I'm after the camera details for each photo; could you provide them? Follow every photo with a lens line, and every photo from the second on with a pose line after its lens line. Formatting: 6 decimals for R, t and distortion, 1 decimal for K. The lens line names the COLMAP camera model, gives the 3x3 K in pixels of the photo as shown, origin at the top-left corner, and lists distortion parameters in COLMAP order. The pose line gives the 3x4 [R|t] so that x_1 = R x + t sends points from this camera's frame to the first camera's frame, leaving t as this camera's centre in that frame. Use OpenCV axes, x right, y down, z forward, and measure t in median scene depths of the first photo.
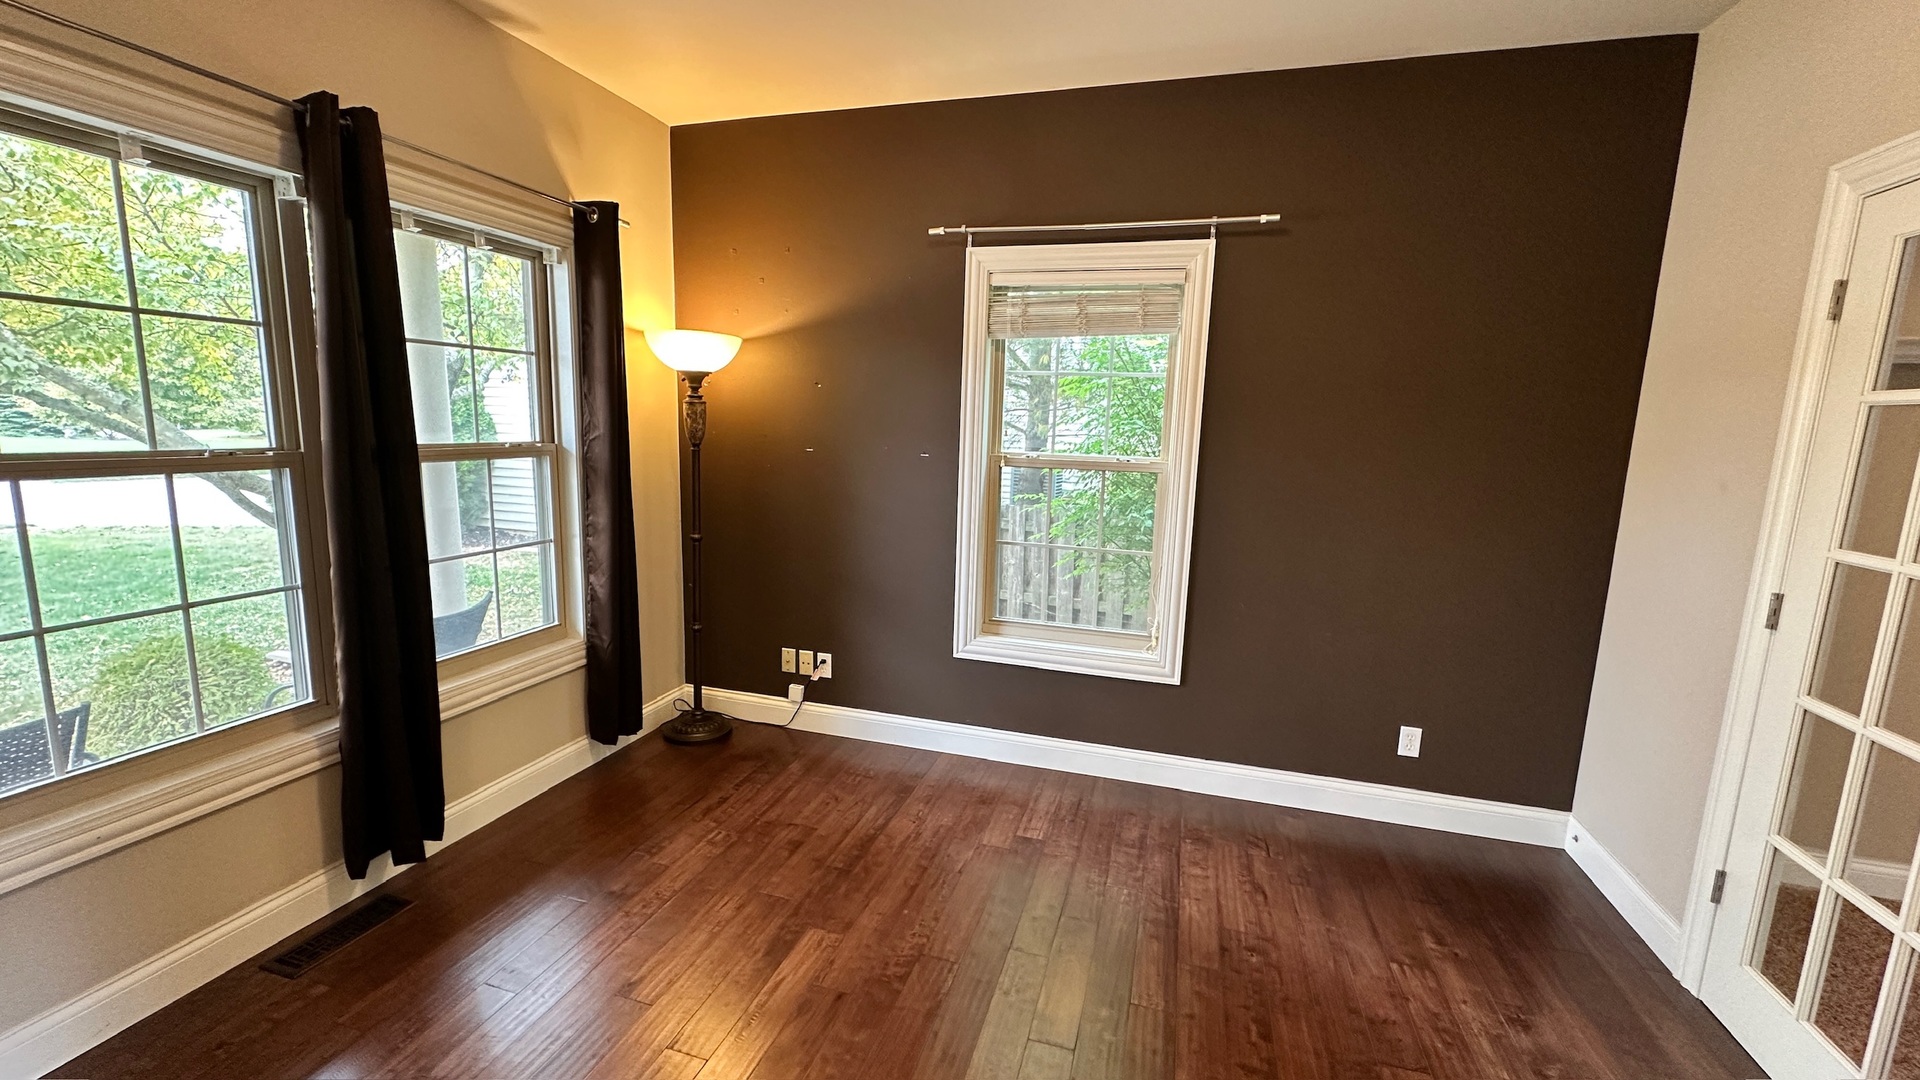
lens RADIAL K [[767.6, 0, 960.0], [0, 767.6, 540.0], [0, 0, 1]] dist [-0.000074, -0.000015]
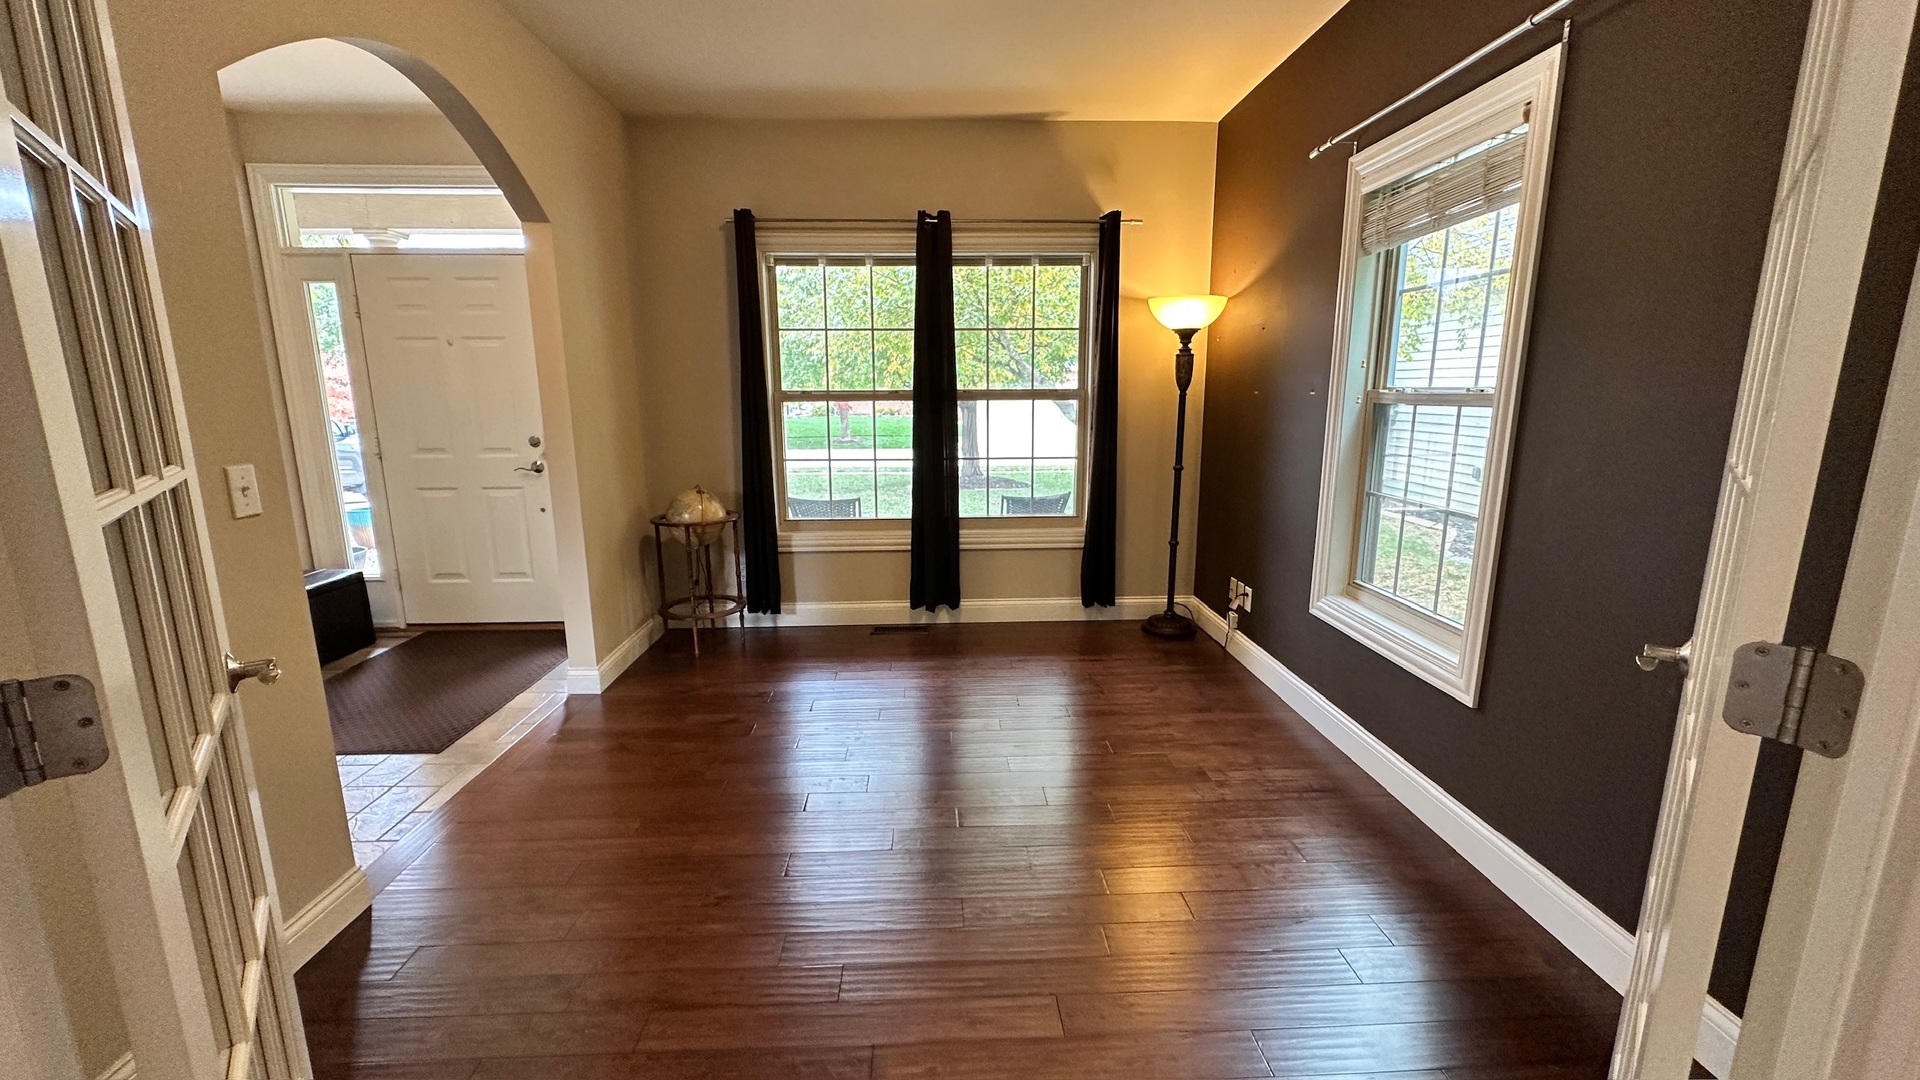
lens RADIAL K [[761.0, 0, 960.0], [0, 761.0, 540.0], [0, 0, 1]] dist [-0.006519, -0.000049]
pose [[0.325369, 0.151116, -0.933434, 0.761059], [-0.133631, 0.984589, 0.112817, 0.021344], [0.936097, 0.088028, 0.340548, 0.310159]]
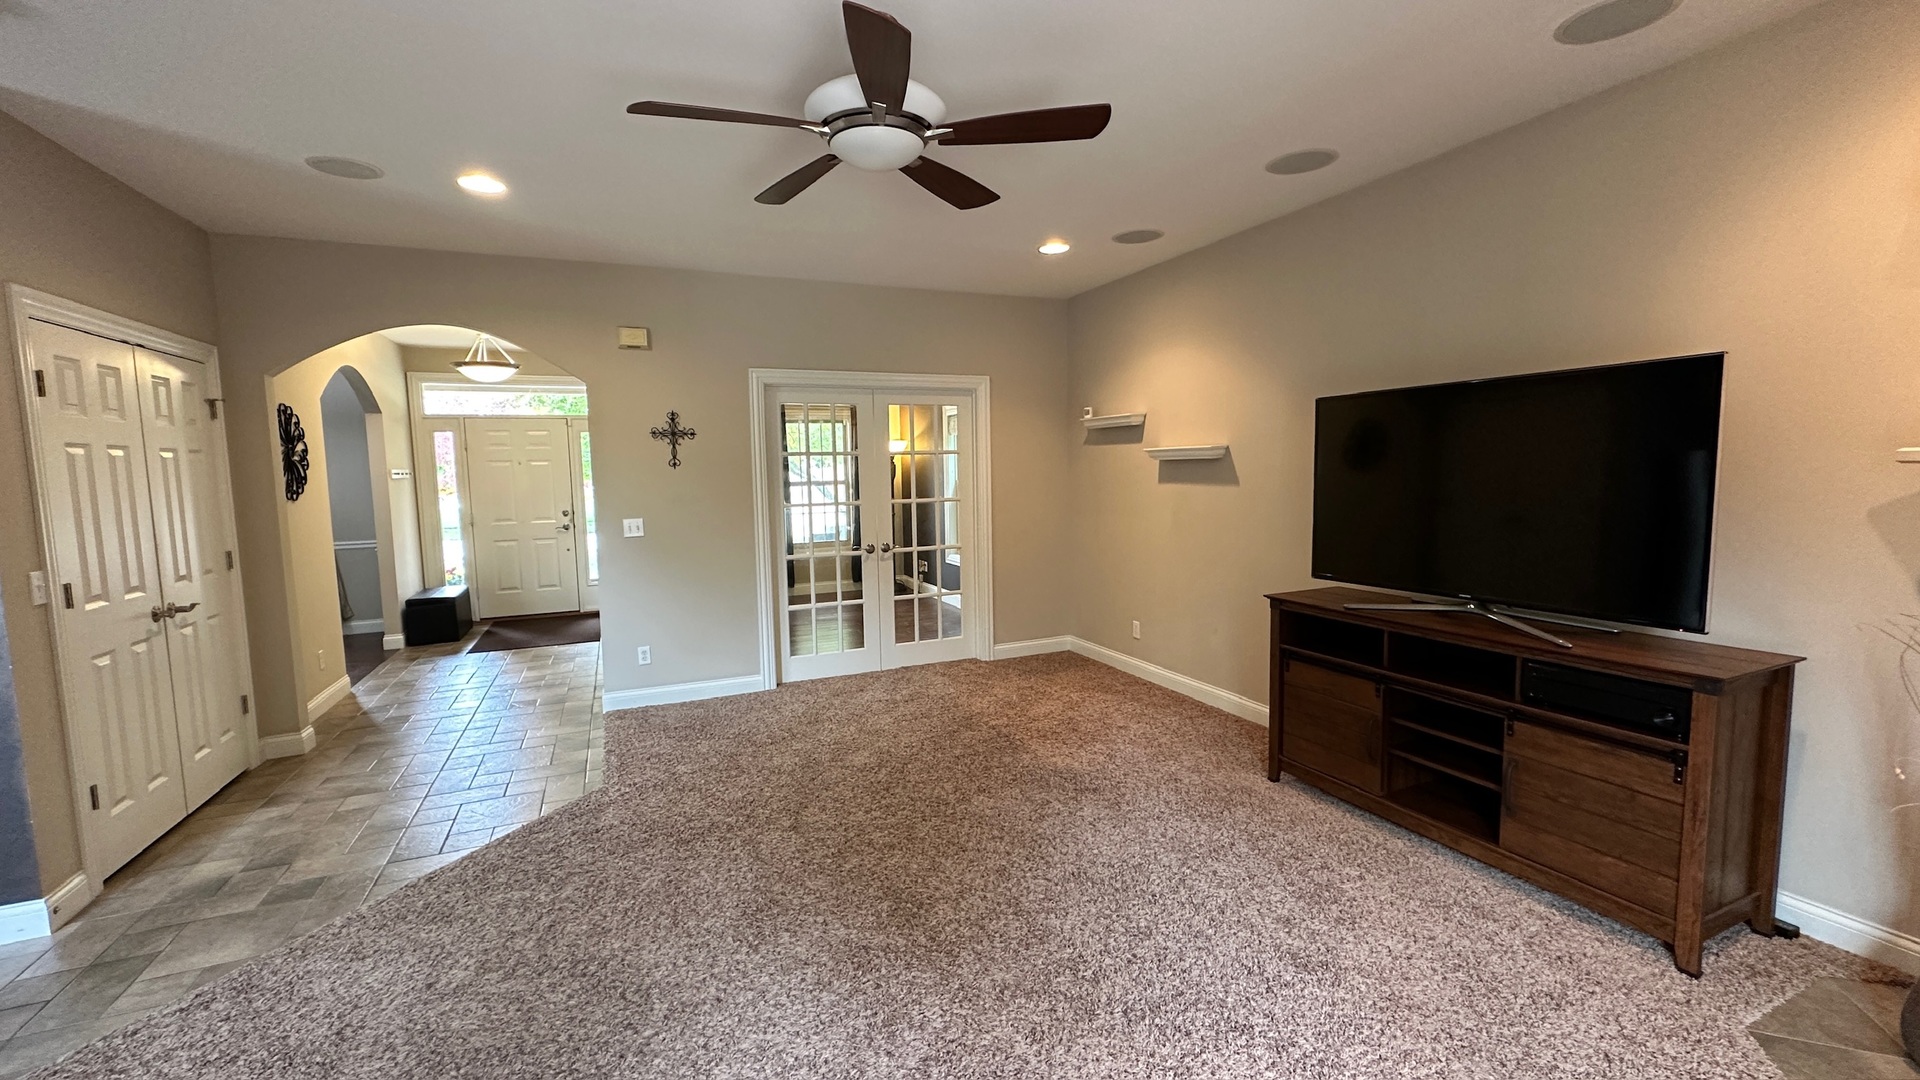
lens RADIAL K [[767.6, 0, 960.0], [0, 767.6, 540.0], [0, 0, 1]] dist [-0.000074, -0.000015]
pose [[0.646273, 0.024583, -0.762710, 2.074502], [-0.075390, 0.996648, -0.031758, 0.175495], [0.759373, 0.078025, 0.645960, -0.616518]]
